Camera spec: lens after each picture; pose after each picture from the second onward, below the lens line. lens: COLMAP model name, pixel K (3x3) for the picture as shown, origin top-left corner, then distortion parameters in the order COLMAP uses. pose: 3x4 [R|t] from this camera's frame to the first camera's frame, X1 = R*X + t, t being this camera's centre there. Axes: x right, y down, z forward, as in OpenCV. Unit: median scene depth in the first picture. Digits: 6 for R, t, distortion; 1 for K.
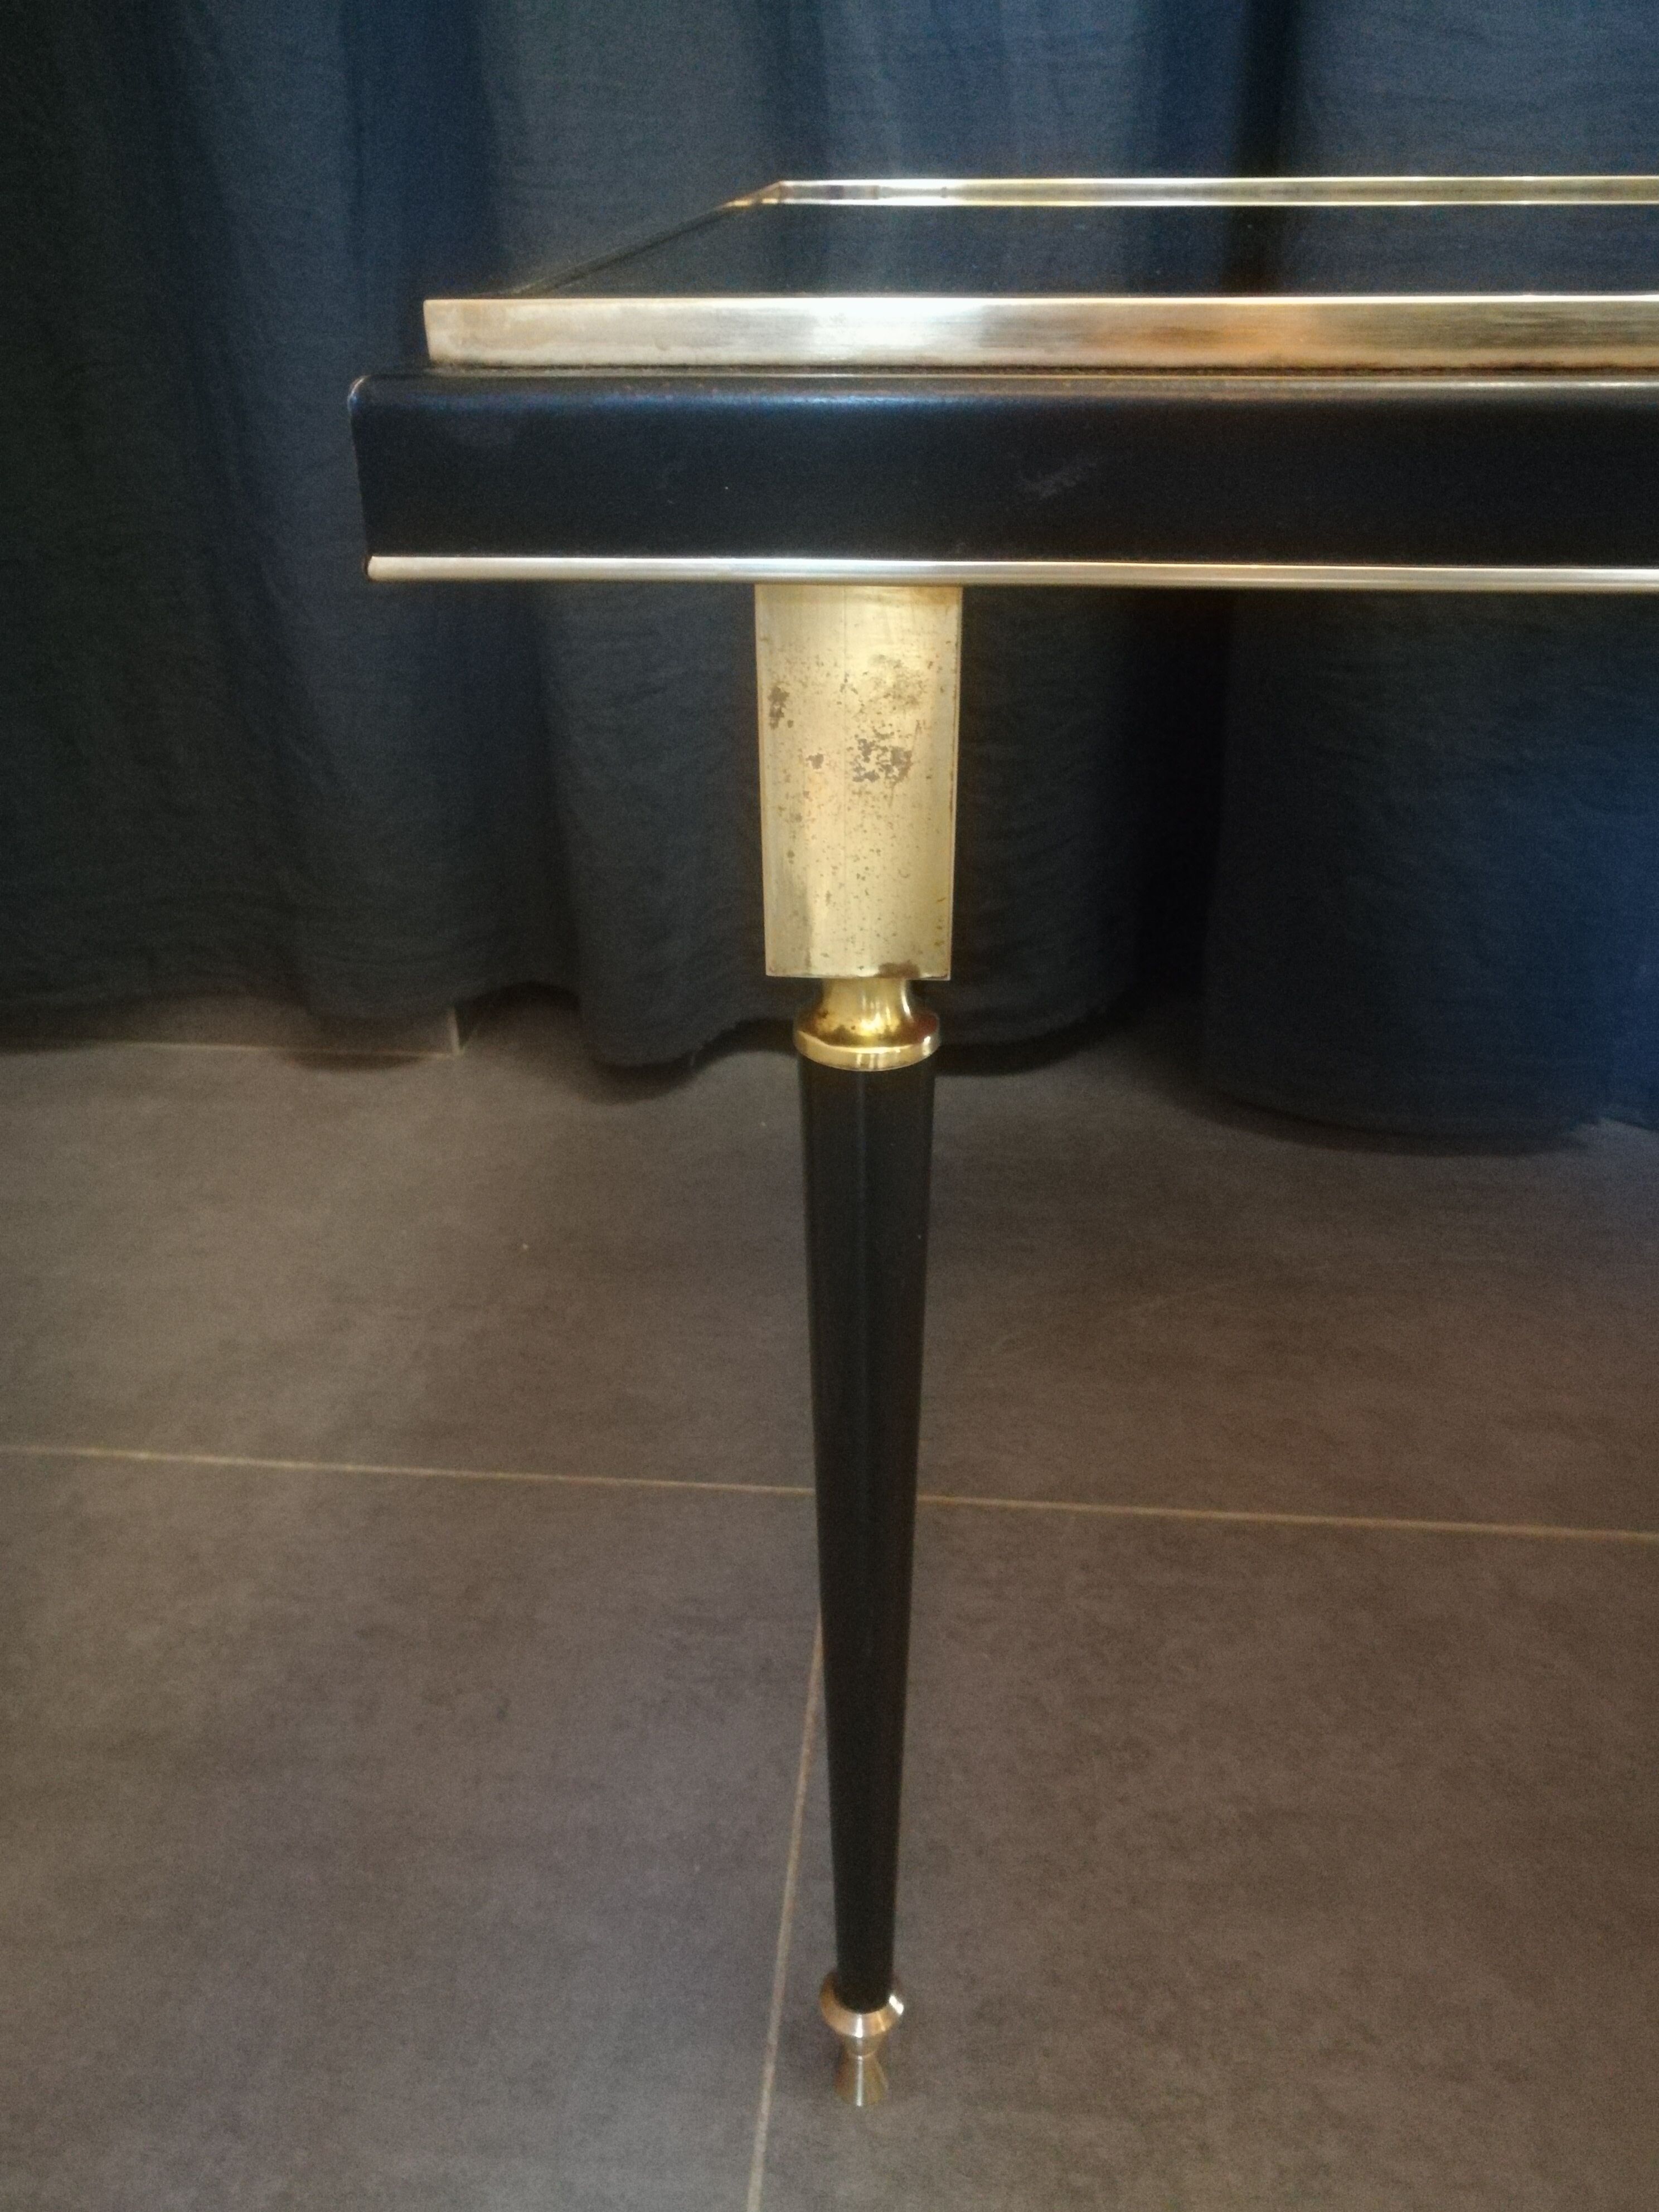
lens RADIAL K [[1718.5, 0, 830.1], [0, 1718.5, 1097.0], [0, 0, 1]] dist [-0.036836, 0.059596]
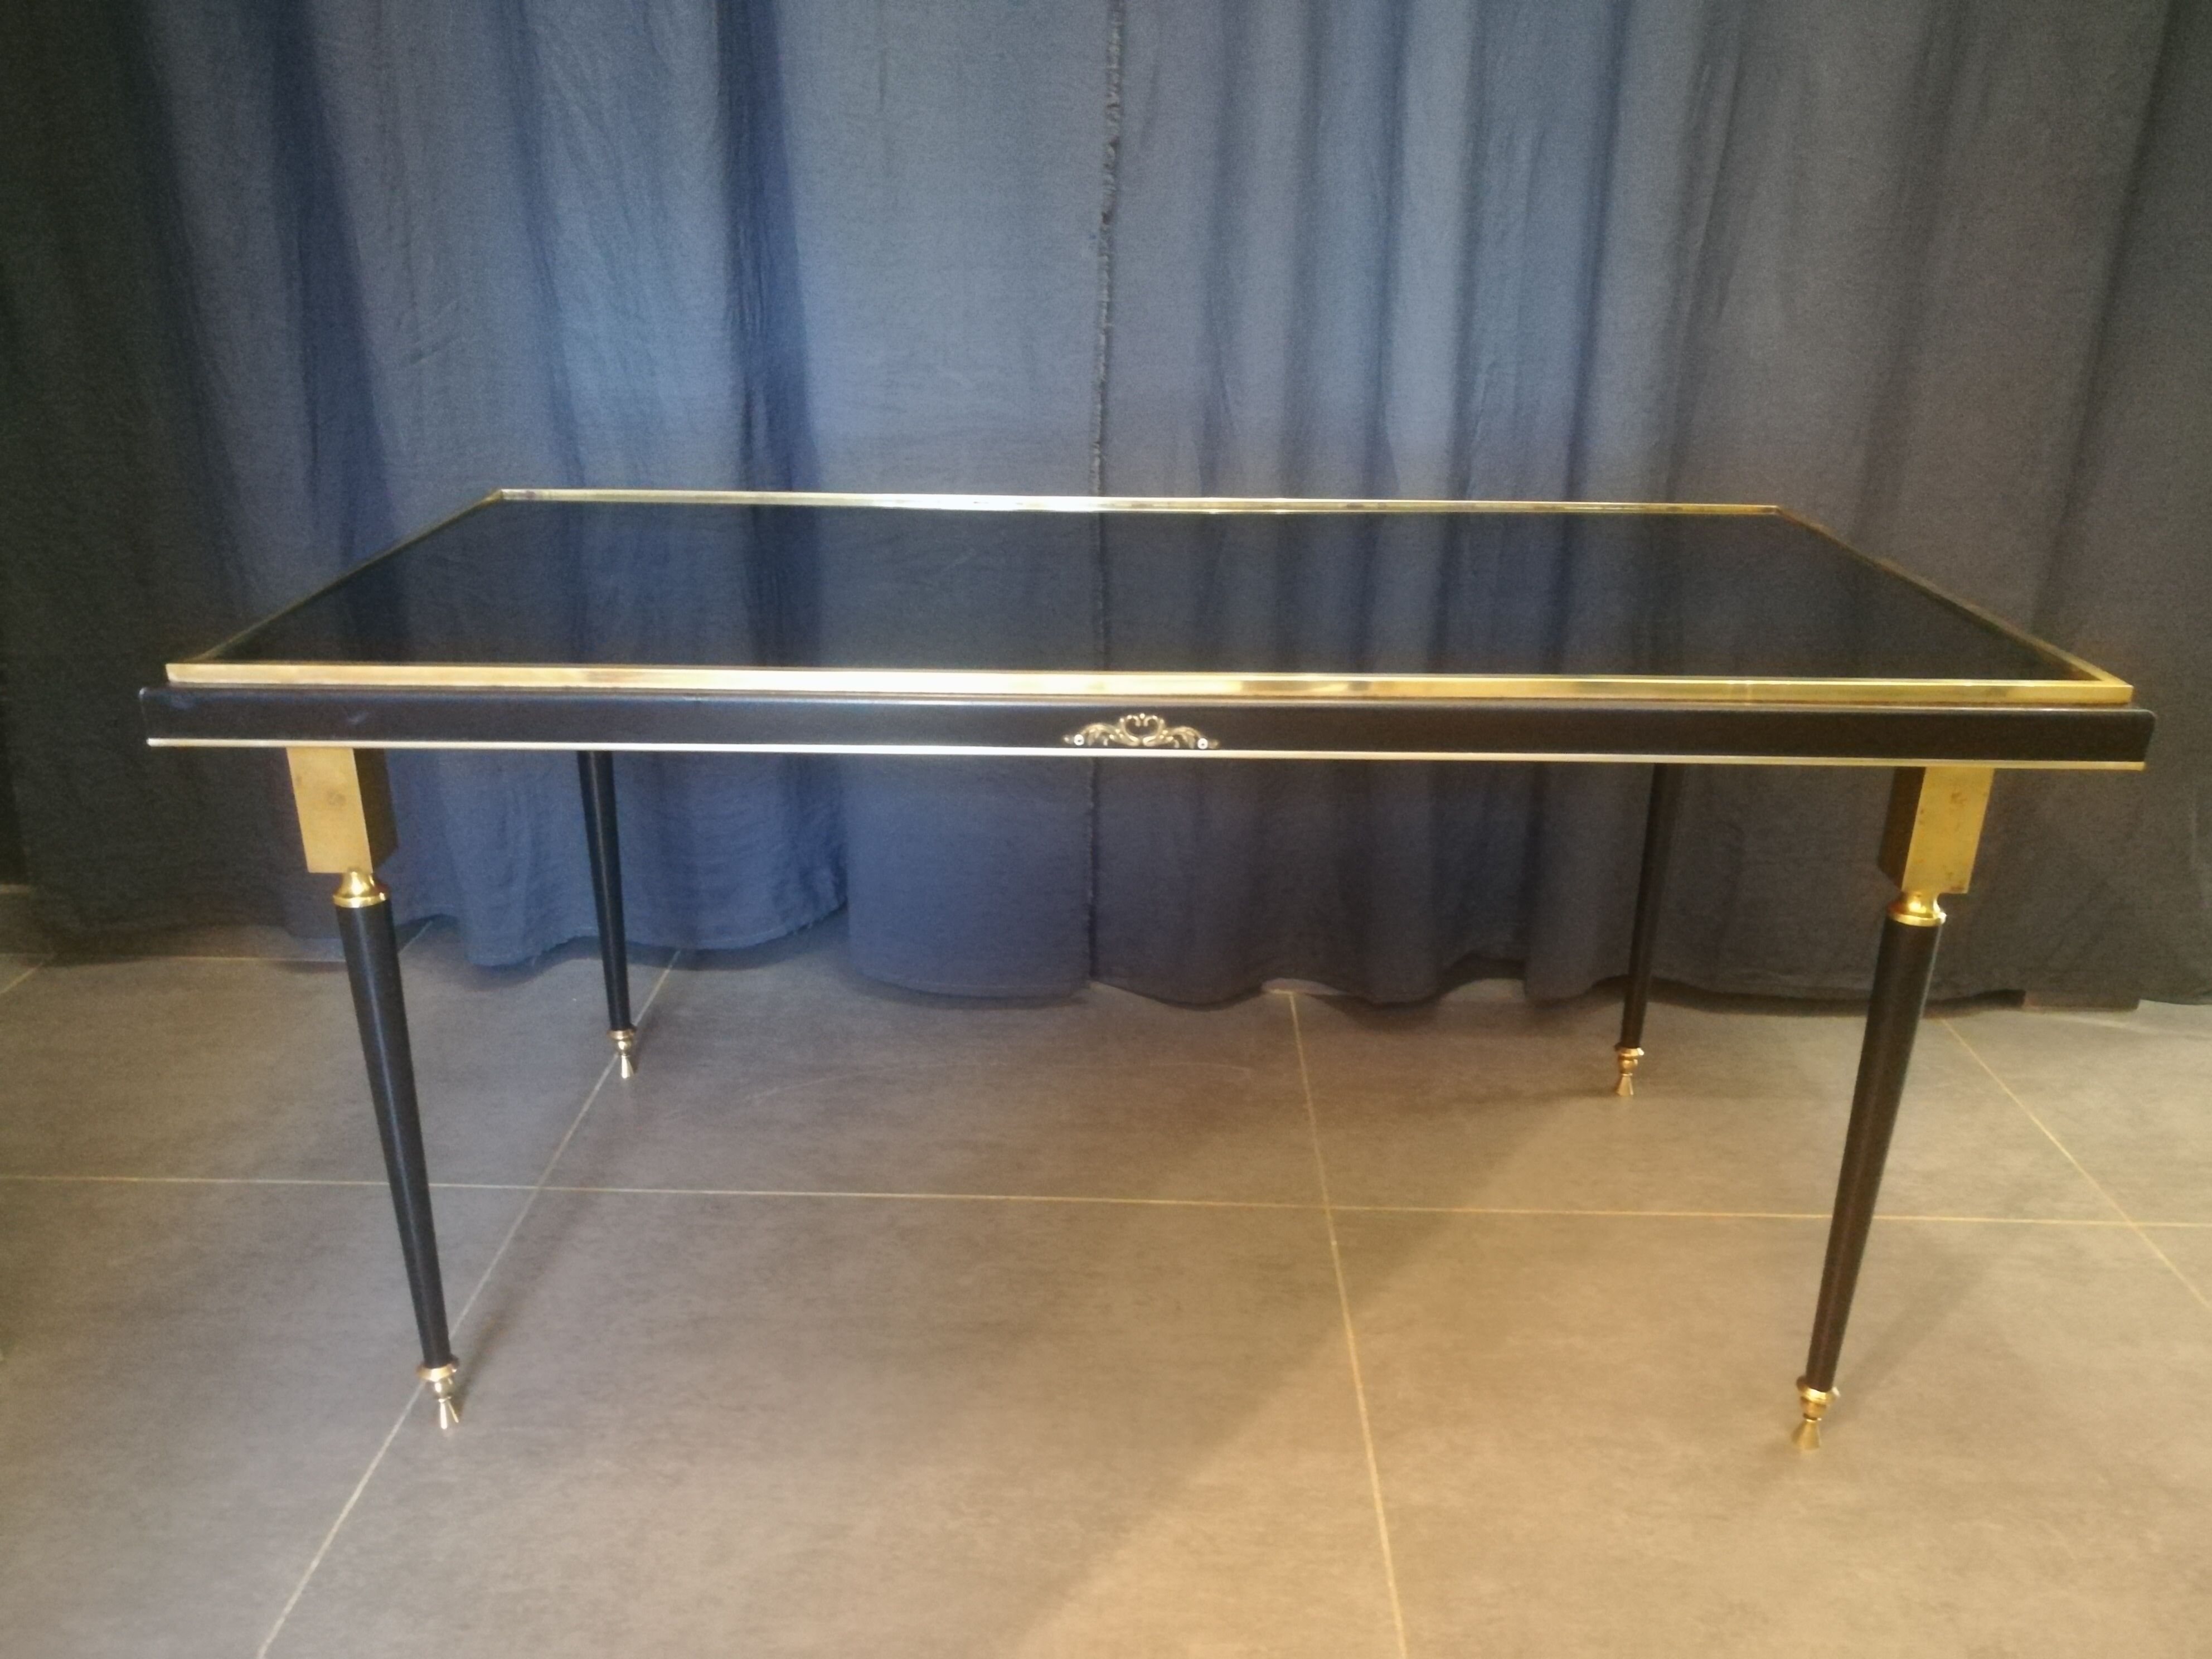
lens RADIAL K [[1718.5, 0, 1104.1], [0, 1718.5, 815.7], [0, 0, 1]] dist [-0.036836, 0.059596]
pose [[0.998446, -0.012075, 0.054395, 0.516191], [0.019913, 0.989092, -0.145949, 0.126675], [-0.052039, 0.146805, 0.987796, -0.862291]]
